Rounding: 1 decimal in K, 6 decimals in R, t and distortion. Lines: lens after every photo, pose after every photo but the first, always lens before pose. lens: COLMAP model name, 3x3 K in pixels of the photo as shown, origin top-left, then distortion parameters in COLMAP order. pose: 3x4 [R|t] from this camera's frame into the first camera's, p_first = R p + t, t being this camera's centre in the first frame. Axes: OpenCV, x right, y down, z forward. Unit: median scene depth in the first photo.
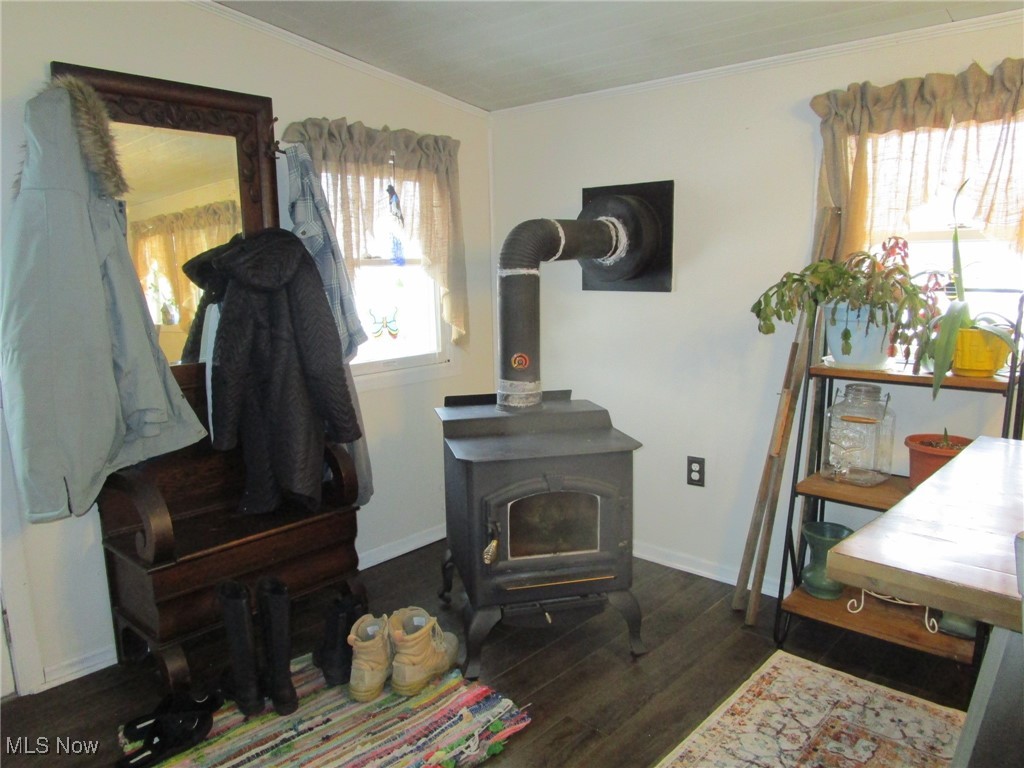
lens RADIAL K [[708.2, 0, 527.4], [0, 708.2, 379.3], [0, 0, 1]] dist [0.034986, 0.000389]
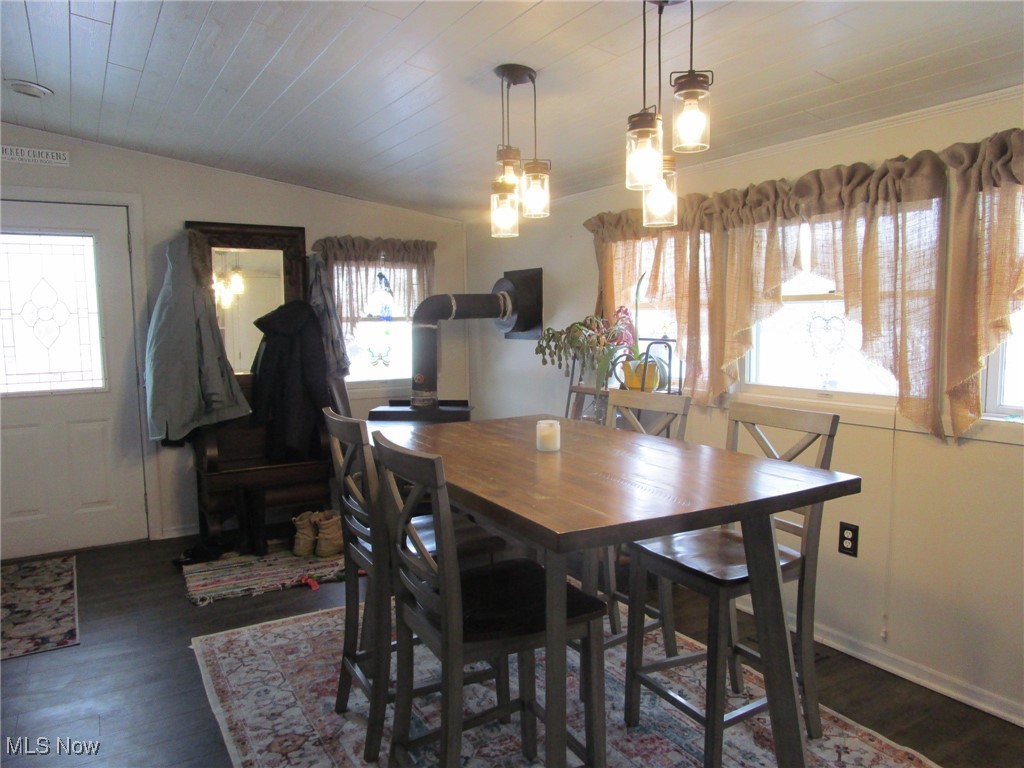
lens RADIAL K [[739.6, 0, 512.0], [0, 739.6, 384.0], [0, 0, 1]] dist [0.131855, 0.000427]
pose [[0.950704, 0.031173, -0.308530, 0.696478], [-0.053235, 0.996571, -0.063348, 0.081337], [0.305497, 0.076650, 0.949103, -0.562411]]
